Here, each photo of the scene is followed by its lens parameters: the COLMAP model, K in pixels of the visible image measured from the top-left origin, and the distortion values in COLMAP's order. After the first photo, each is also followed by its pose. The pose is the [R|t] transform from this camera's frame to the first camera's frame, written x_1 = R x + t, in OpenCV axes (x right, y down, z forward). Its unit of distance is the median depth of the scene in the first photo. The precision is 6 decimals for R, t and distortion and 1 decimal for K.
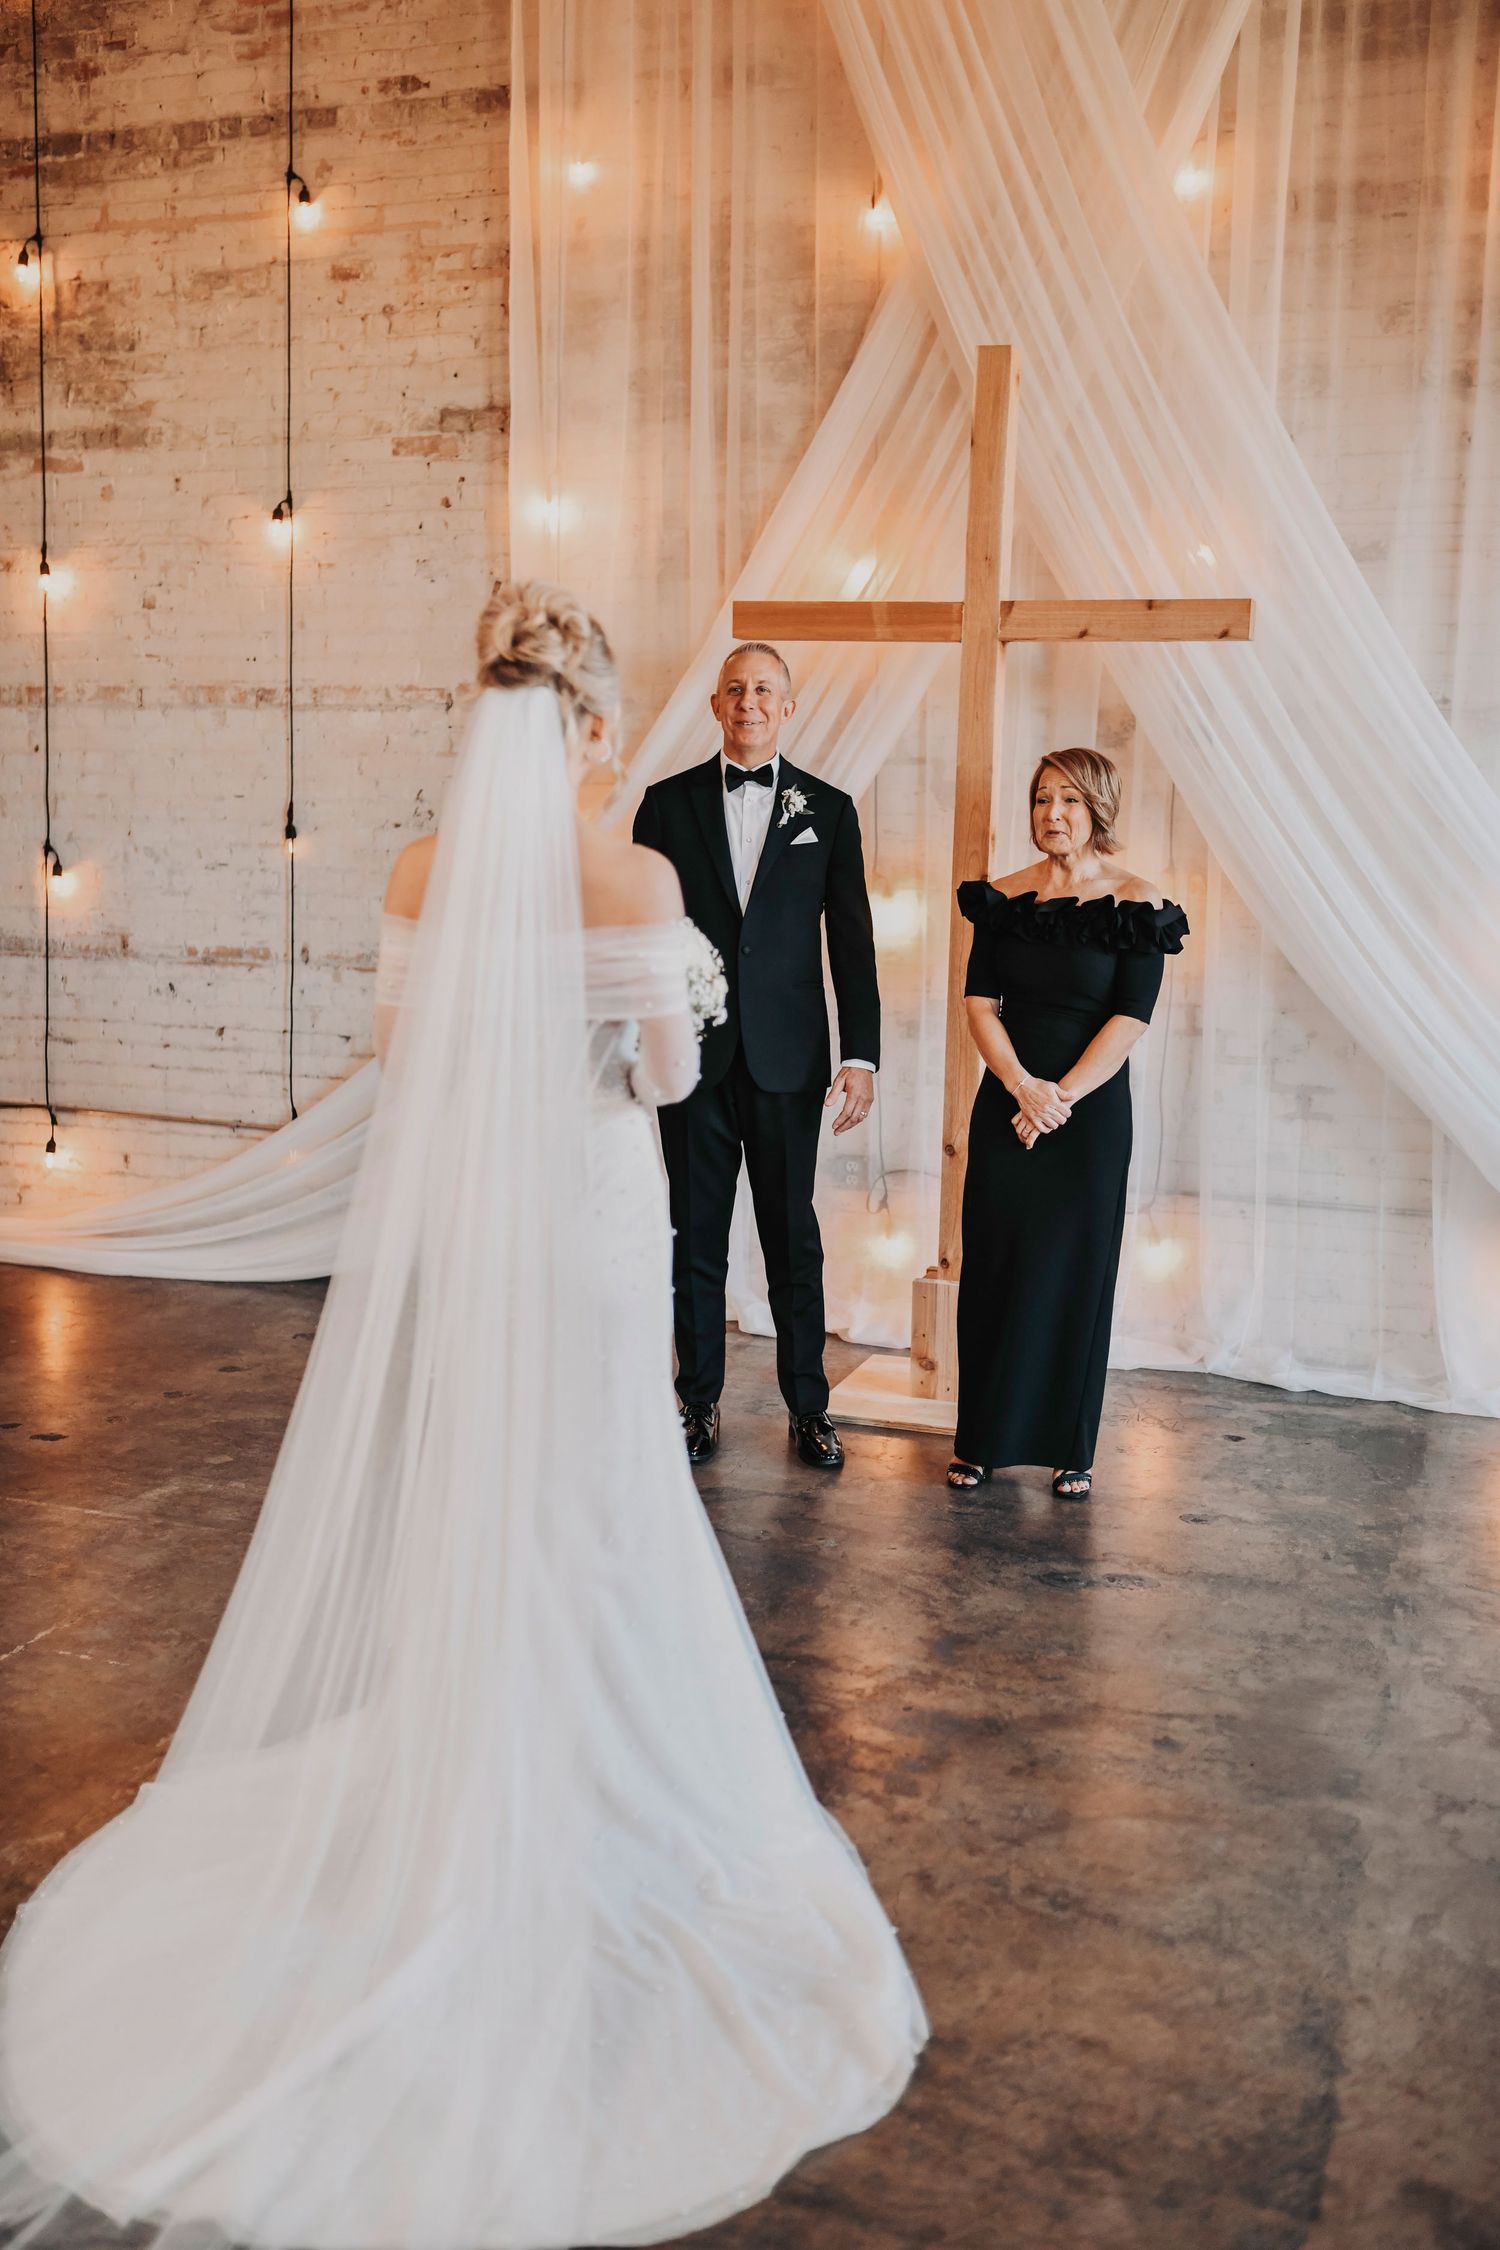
lens RADIAL K [[2140.9, 0, 753.5], [0, 2140.9, 1107.1], [0, 0, 1]] dist [-0.014809, 0.000000]
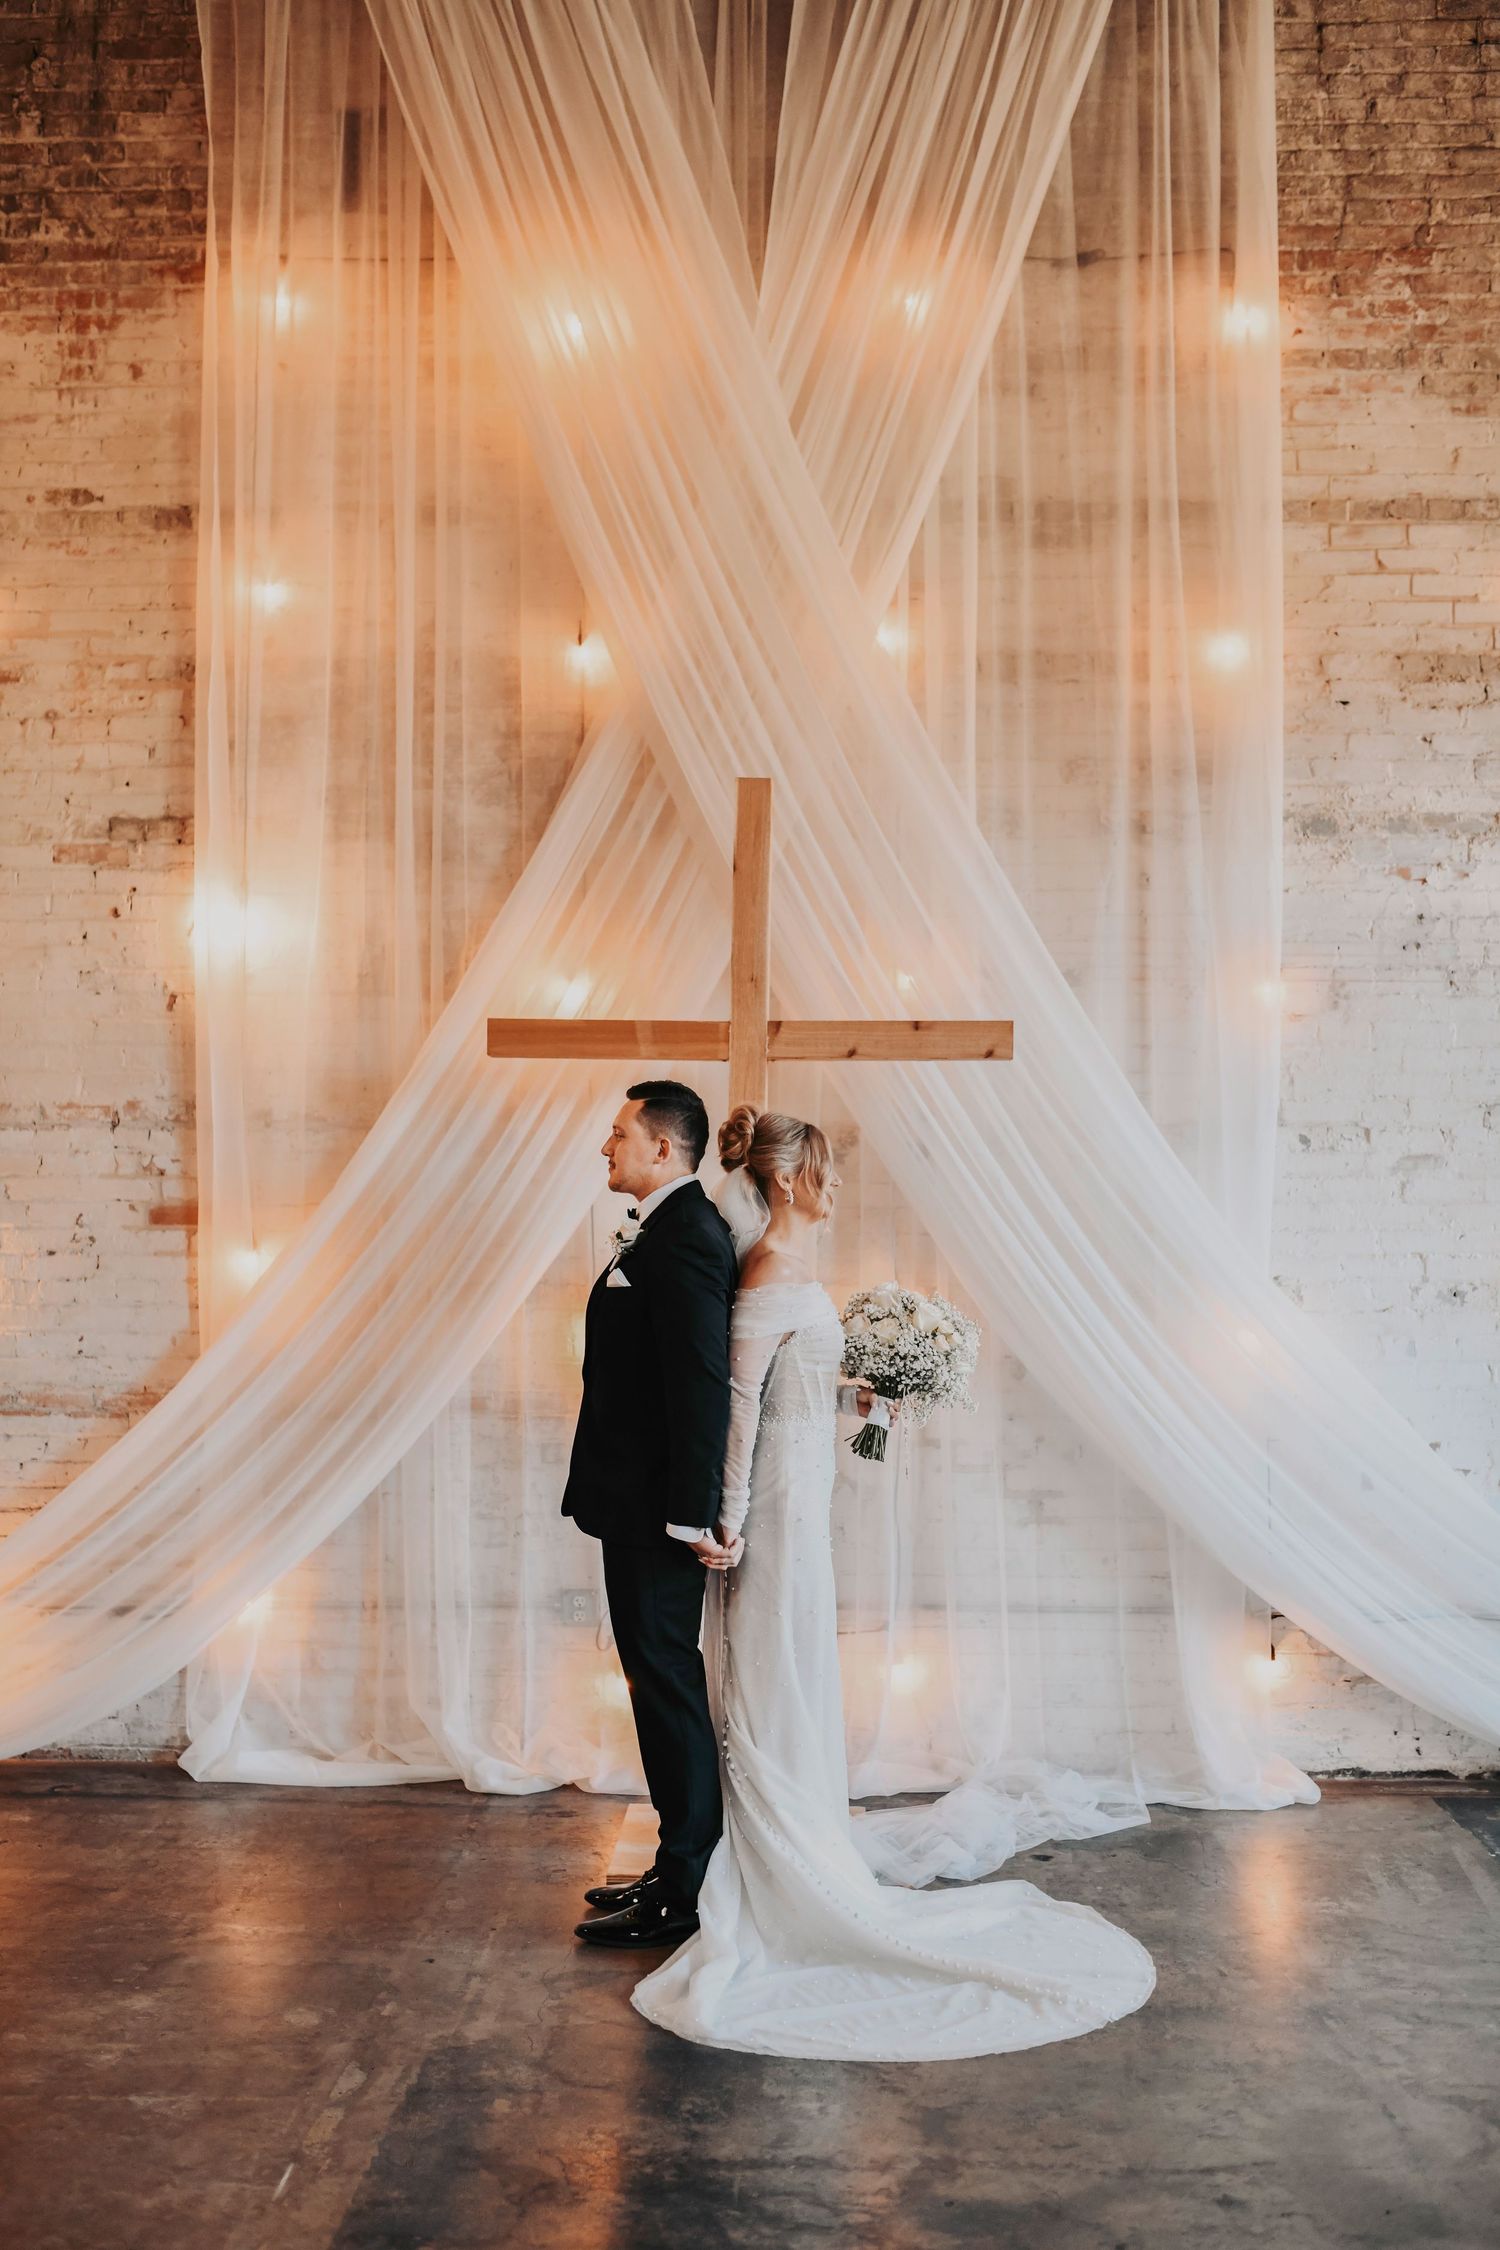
lens RADIAL K [[2140.9, 0, 764.9], [0, 2140.9, 1117.6], [0, 0, 1]] dist [-0.014809, 0.000000]
pose [[0.955801, -0.001261, 0.294012, -0.158057], [0.056348, 0.982240, -0.178970, -0.008765], [-0.288565, 0.187627, 0.938896, 0.049031]]
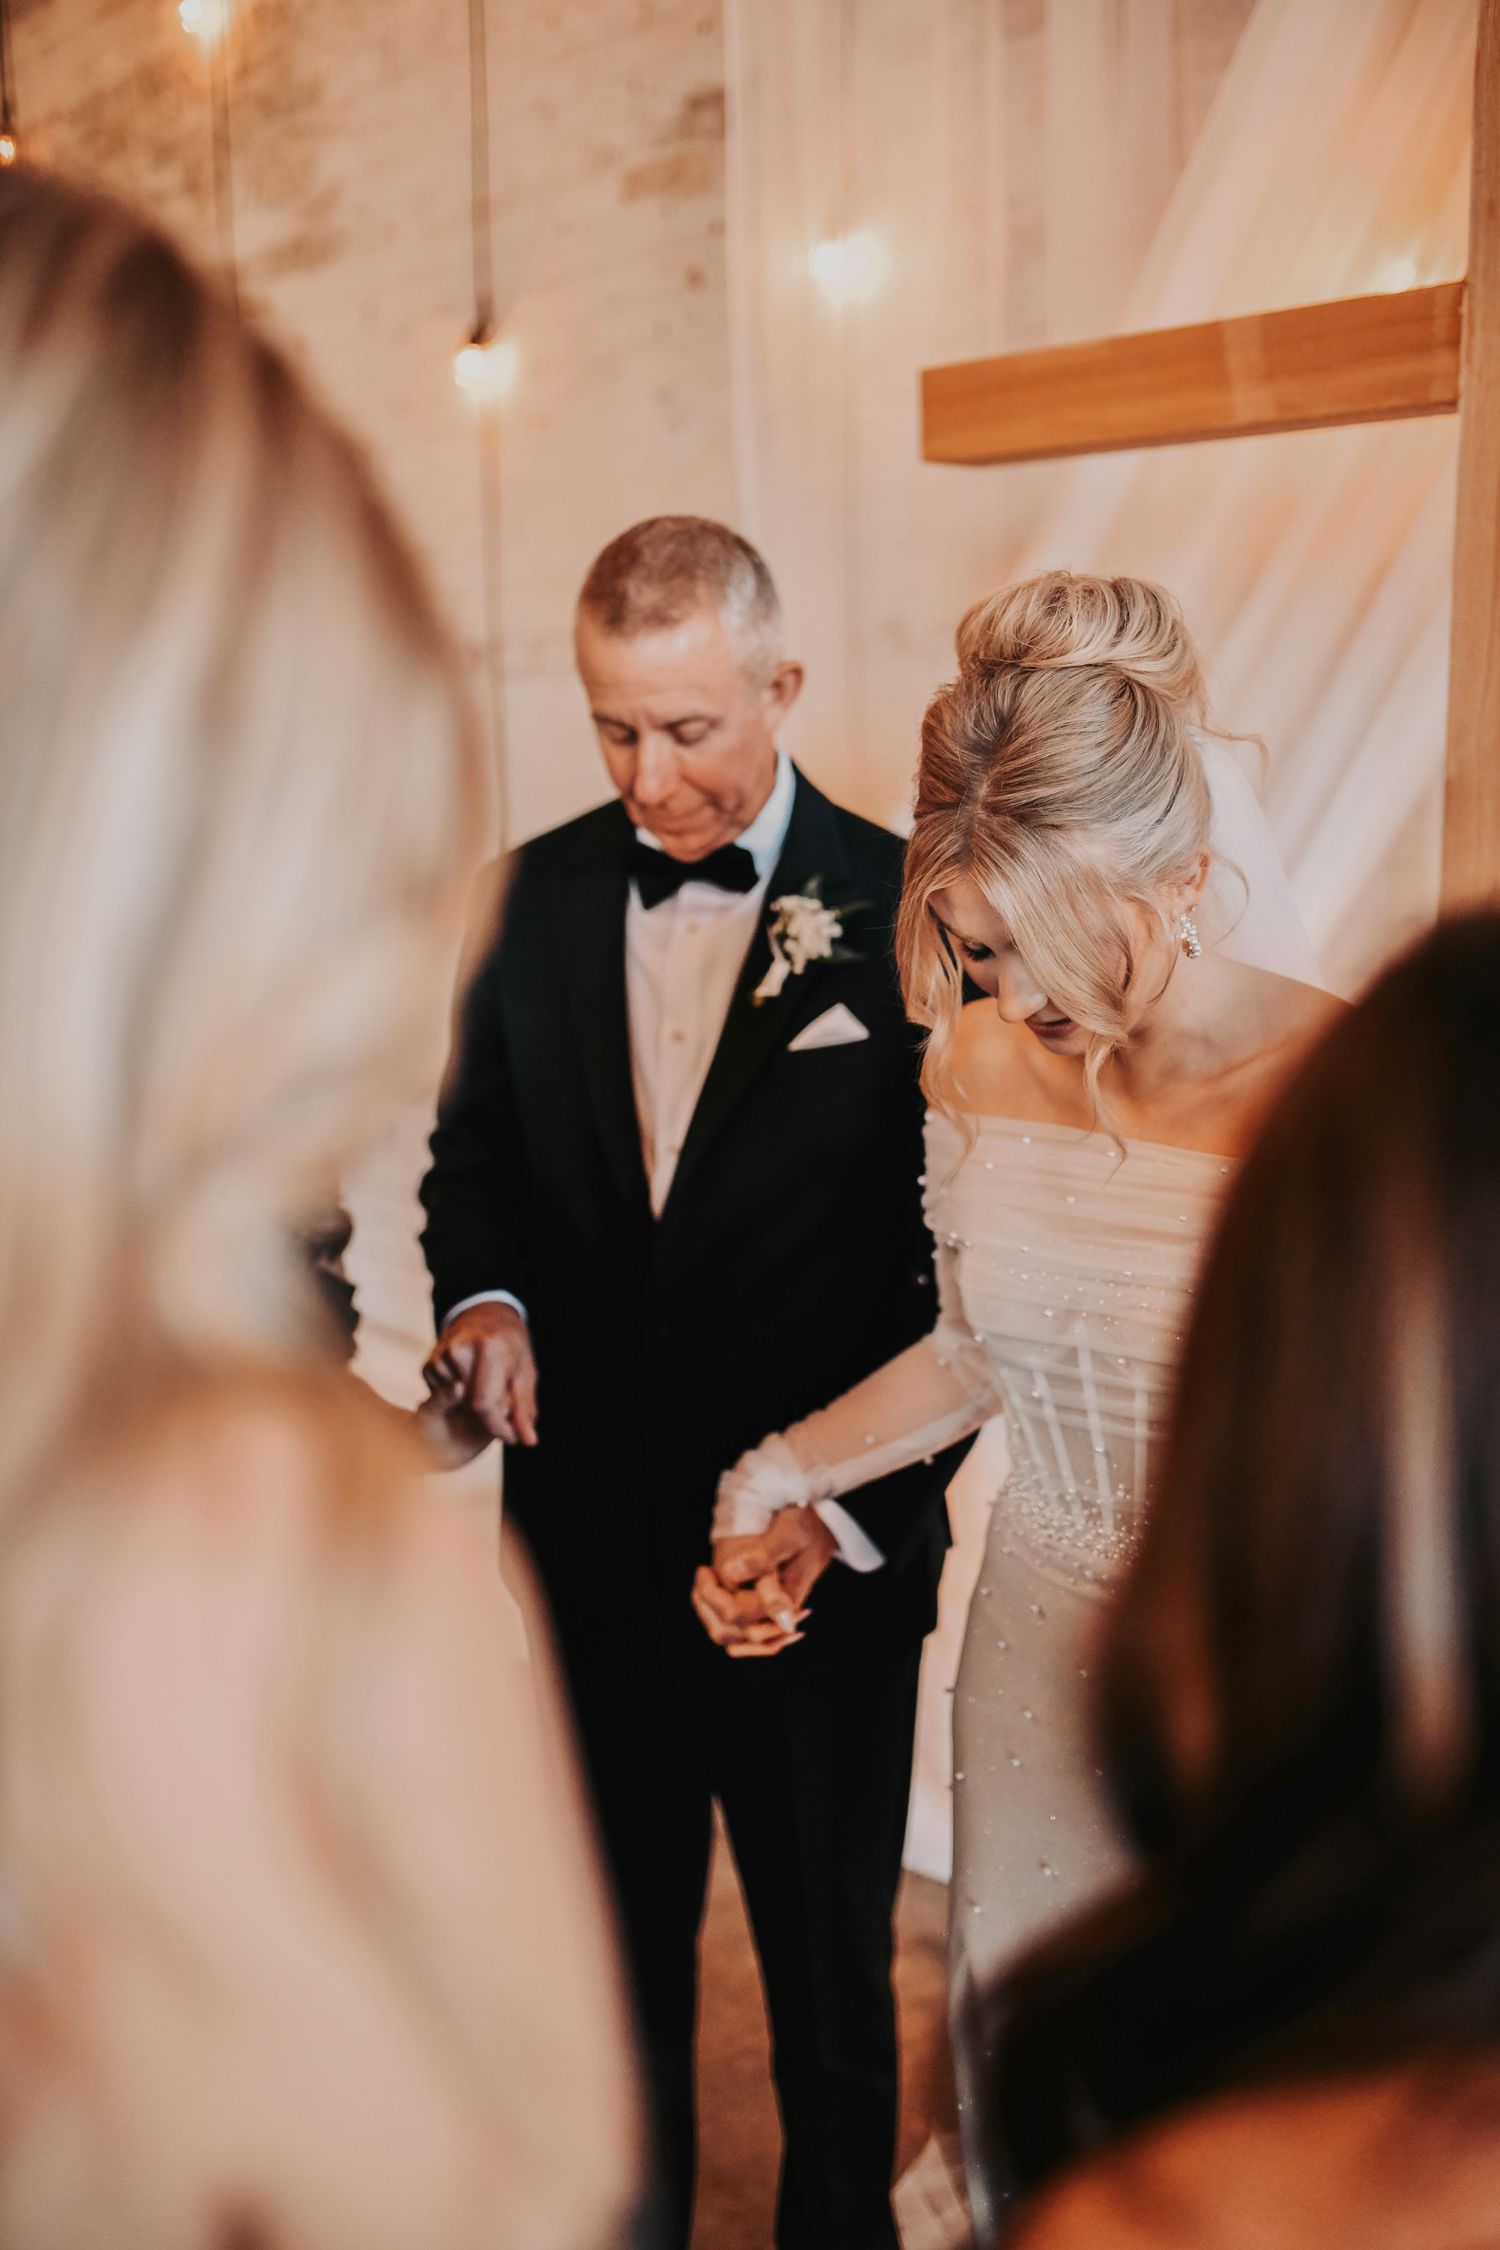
lens RADIAL K [[2140.9, 0, 750.1], [0, 2140.9, 1118.5], [0, 0, 1]] dist [-0.014809, 0.000000]
pose [[0.879878, 0.041064, -0.473421, 0.140081], [-0.021308, 0.998667, 0.047021, -0.104320], [0.474721, -0.031285, 0.879580, 0.568294]]
